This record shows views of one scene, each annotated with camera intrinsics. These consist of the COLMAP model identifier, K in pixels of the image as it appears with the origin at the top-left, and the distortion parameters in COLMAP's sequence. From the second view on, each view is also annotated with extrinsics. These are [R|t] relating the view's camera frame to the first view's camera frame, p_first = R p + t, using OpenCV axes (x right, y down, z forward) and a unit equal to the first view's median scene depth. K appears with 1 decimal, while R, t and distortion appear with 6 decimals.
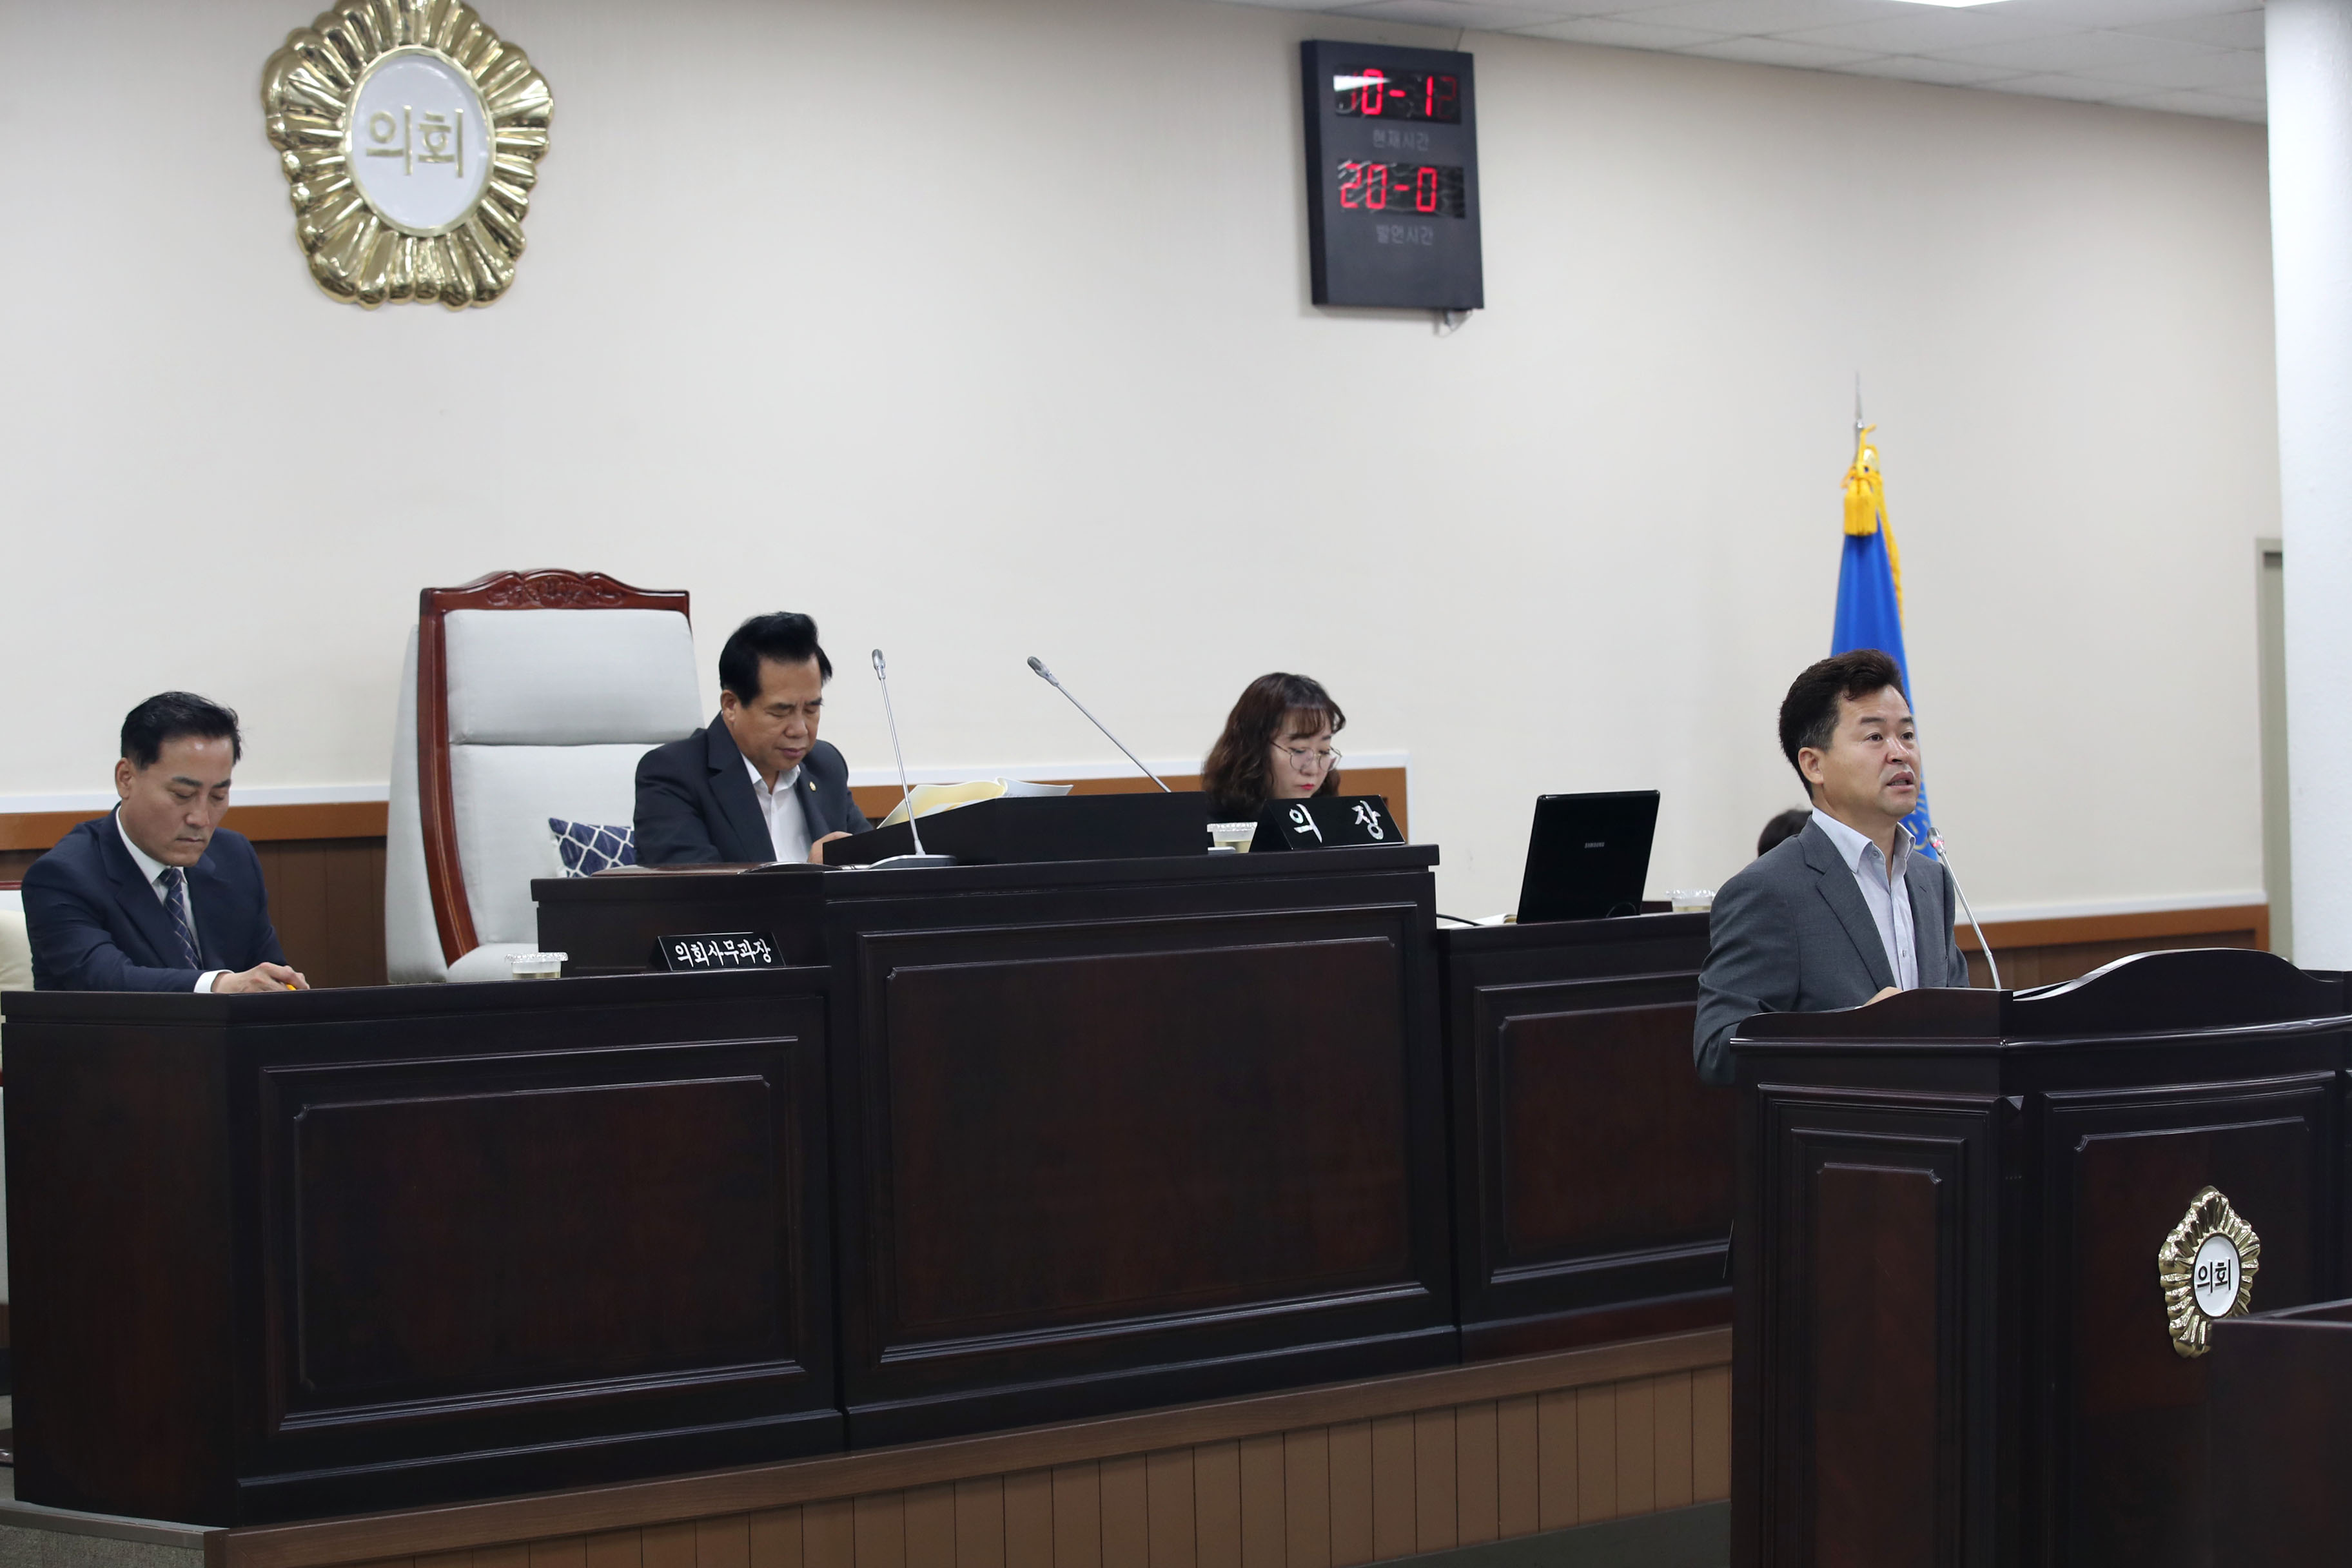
lens RADIAL K [[5696.7, 0, 1176.0], [0, 5696.7, 784.0], [0, 0, 1]] dist [-0.192802, -0.435643]
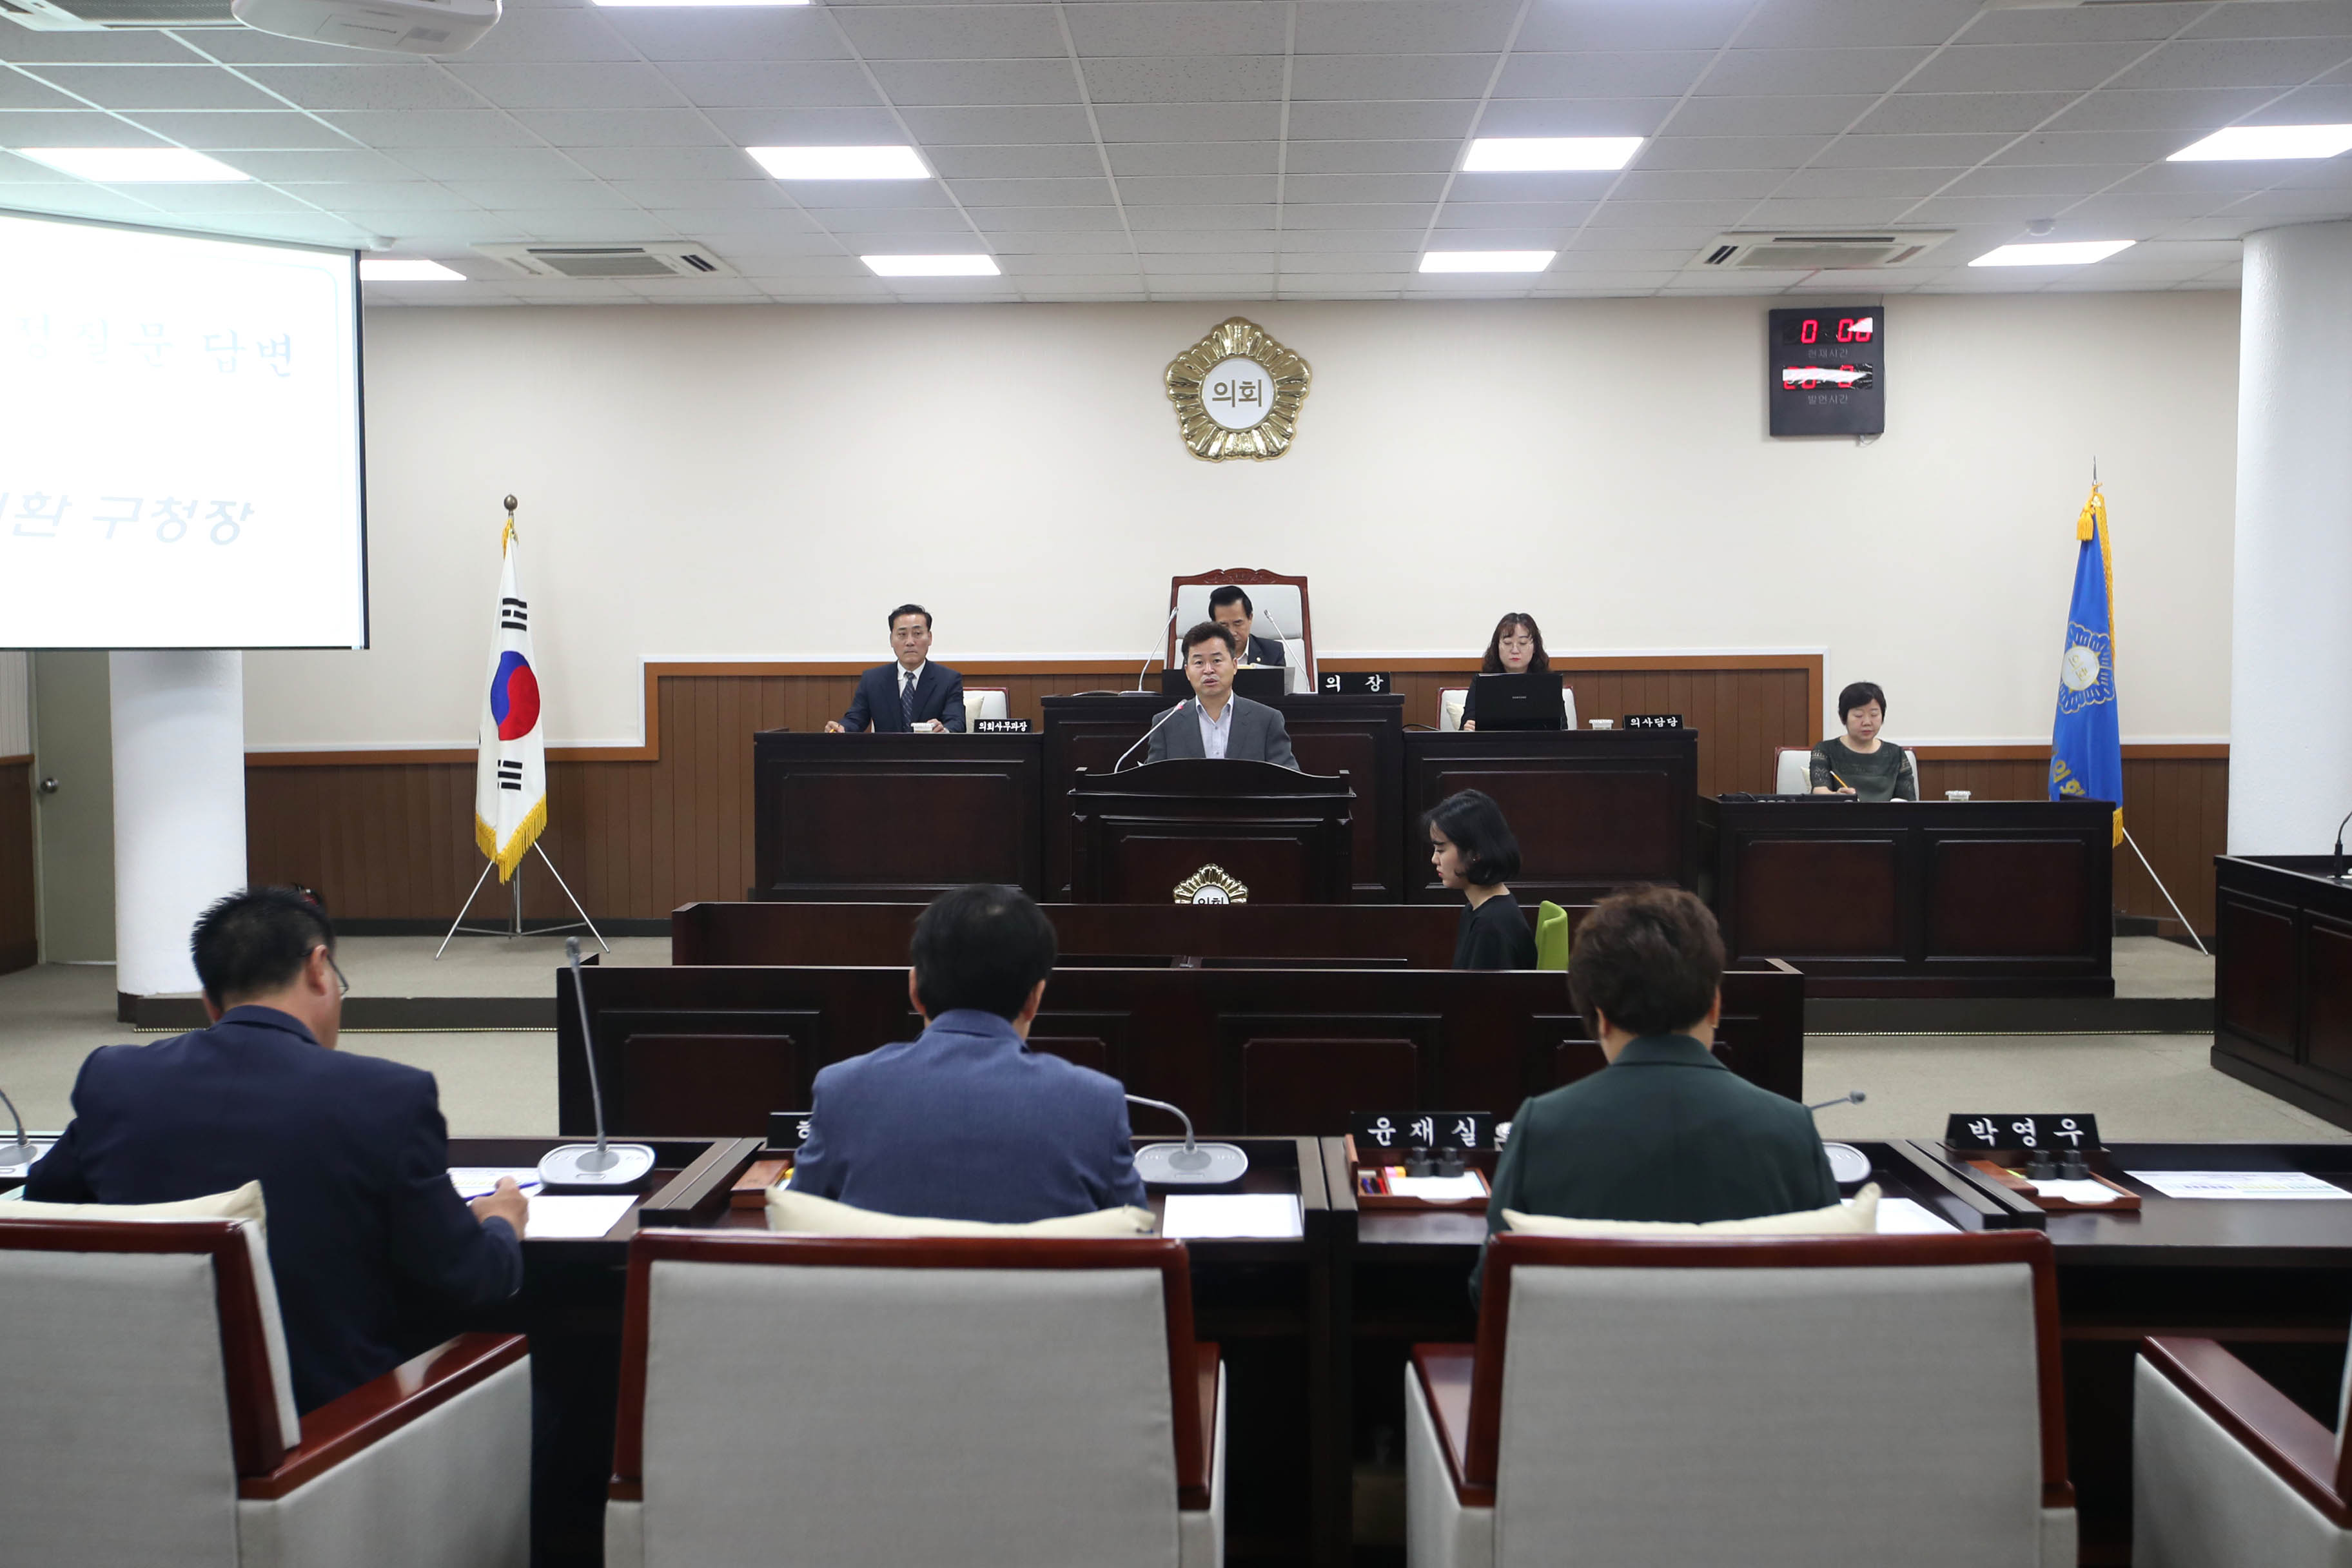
lens RADIAL K [[2464.0, 0, 1176.0], [0, 2464.0, 784.0], [0, 0, 1]] dist [0.076663, 0.000848]
pose [[0.695923, 0.068254, -0.714865, 0.631974], [-0.017491, 0.996789, 0.078144, -0.026893], [0.717903, -0.041879, 0.694882, 0.221440]]
